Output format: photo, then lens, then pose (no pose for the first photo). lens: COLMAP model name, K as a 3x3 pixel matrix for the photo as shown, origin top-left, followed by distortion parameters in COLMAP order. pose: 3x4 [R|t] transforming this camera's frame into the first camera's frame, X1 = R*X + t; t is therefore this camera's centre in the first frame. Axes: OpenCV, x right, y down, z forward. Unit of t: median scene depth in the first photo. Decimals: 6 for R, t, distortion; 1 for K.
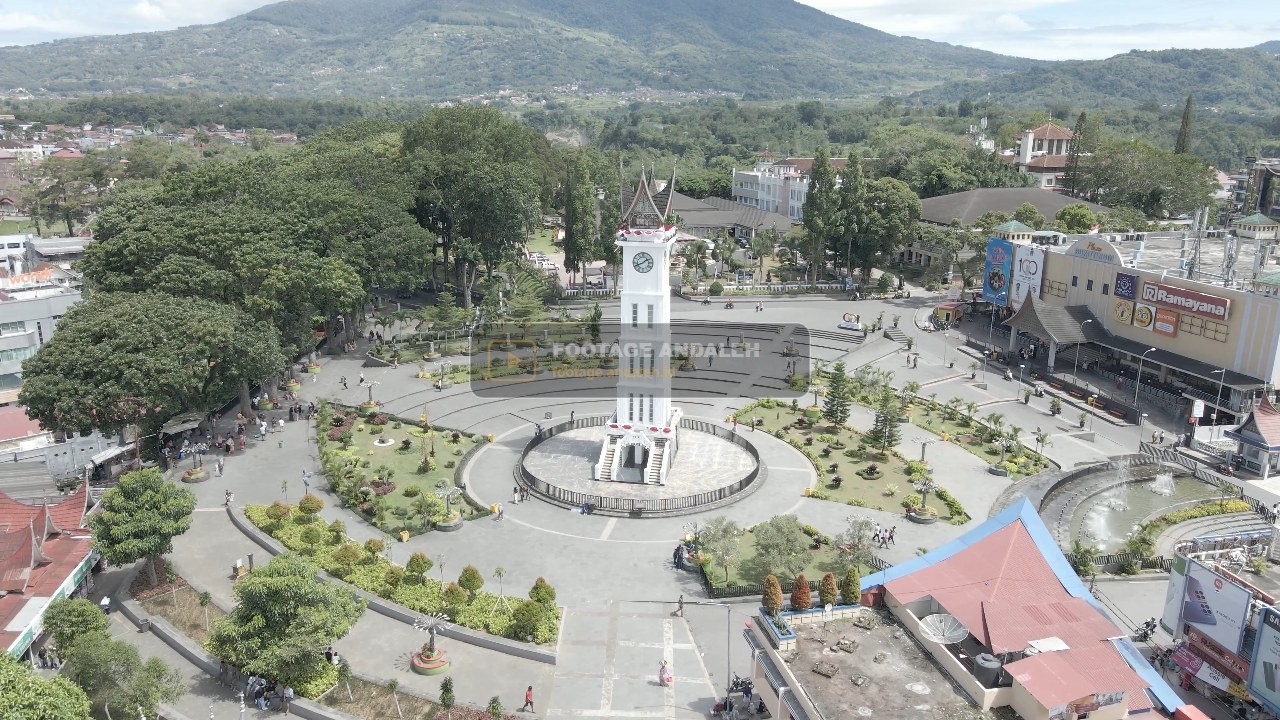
lens RADIAL K [[941.3, 0, 640.0], [0, 941.3, 360.0], [0, 0, 1]] dist [0.004840, 0.032197]
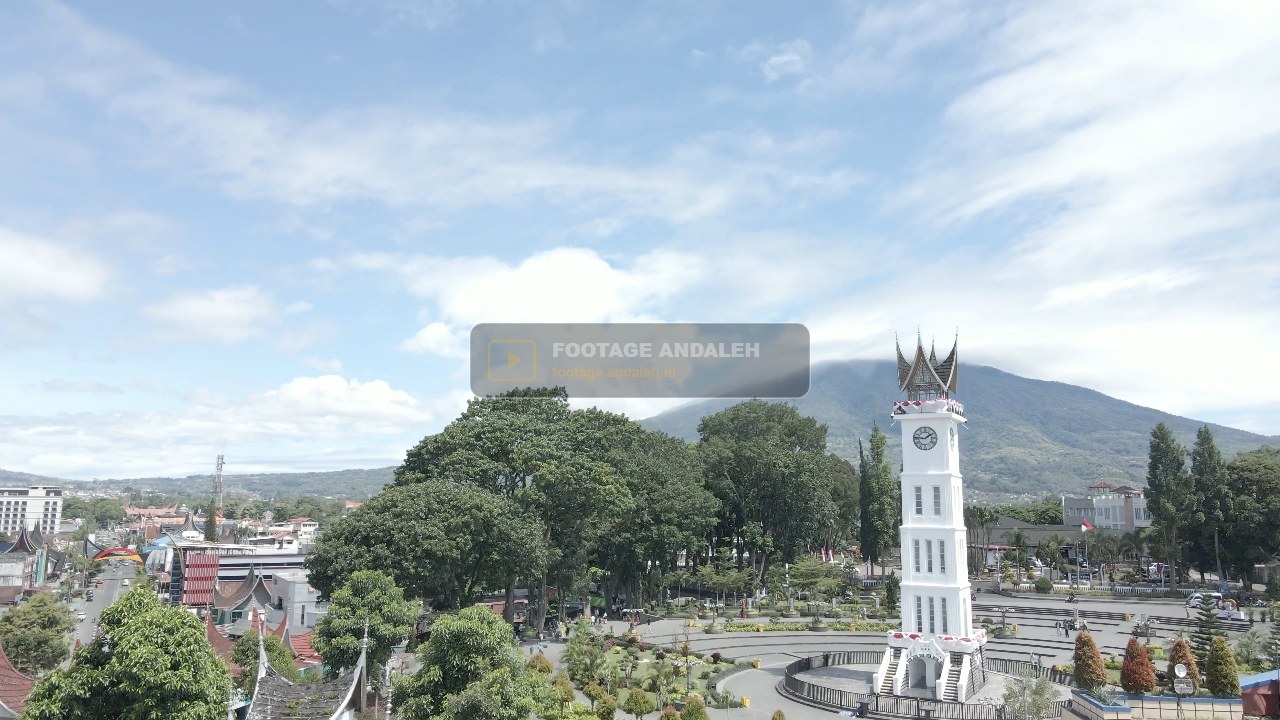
lens RADIAL K [[938.0, 0, 640.0], [0, 938.0, 360.0], [0, 0, 1]] dist [0.019785, 0.005566]
pose [[0.945557, -0.052102, -0.321260, 0.032305], [-0.085773, 0.912312, -0.400412, 0.177710], [0.313952, 0.406168, 0.858174, 0.108452]]
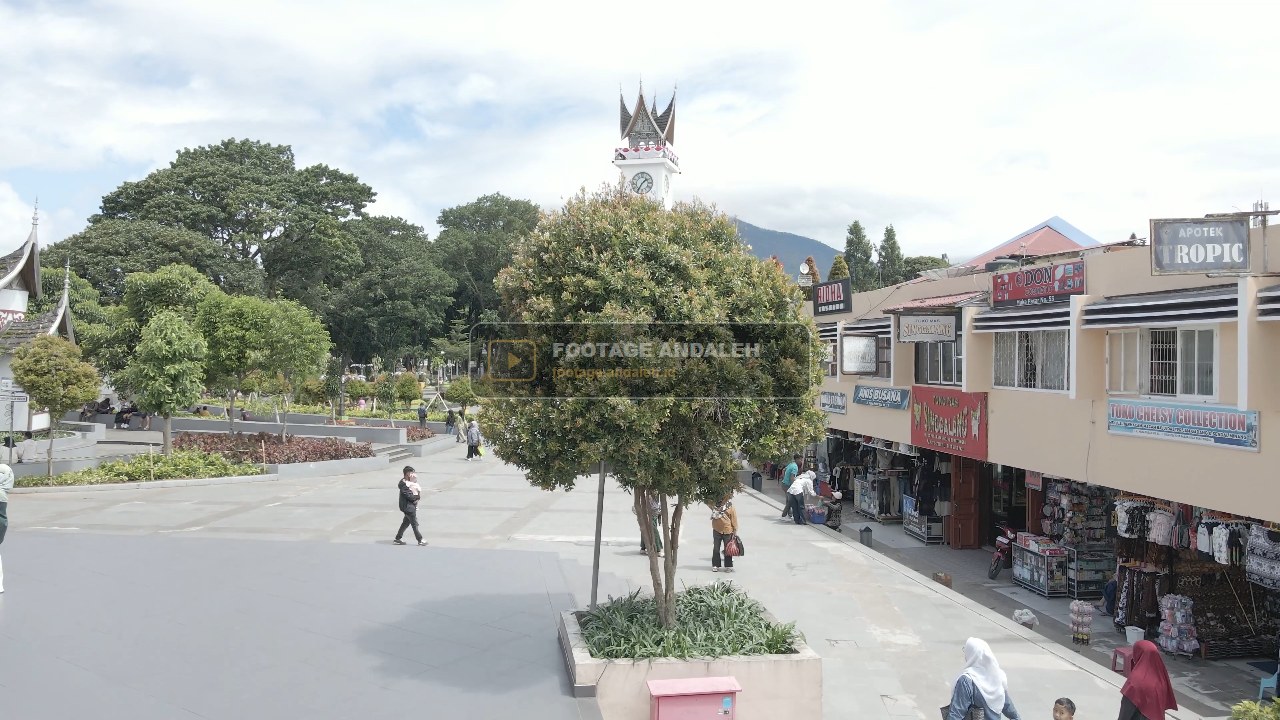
lens RADIAL K [[941.3, 0, 640.0], [0, 941.3, 360.0], [0, 0, 1]] dist [0.004840, 0.032197]
pose [[0.997532, -0.000797, -0.070210, 0.057913], [-0.017362, 0.966086, -0.257636, 0.267787], [0.068034, 0.258219, 0.963688, 0.115631]]
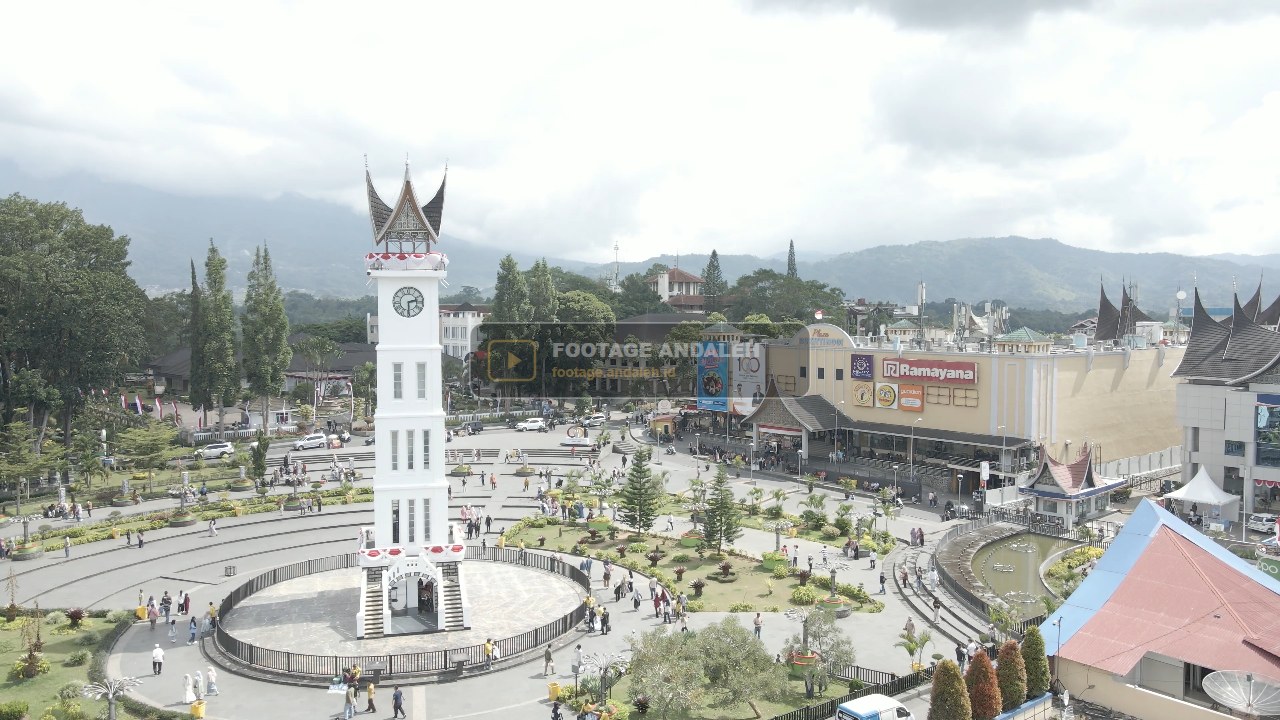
lens RADIAL K [[941.3, 0, 640.0], [0, 941.3, 360.0], [0, 0, 1]] dist [0.004840, 0.032197]
pose [[0.903978, -0.033676, 0.426250, -0.119221], [0.120453, 0.976576, -0.178300, 0.069659], [-0.410261, 0.212523, 0.886859, 0.282900]]
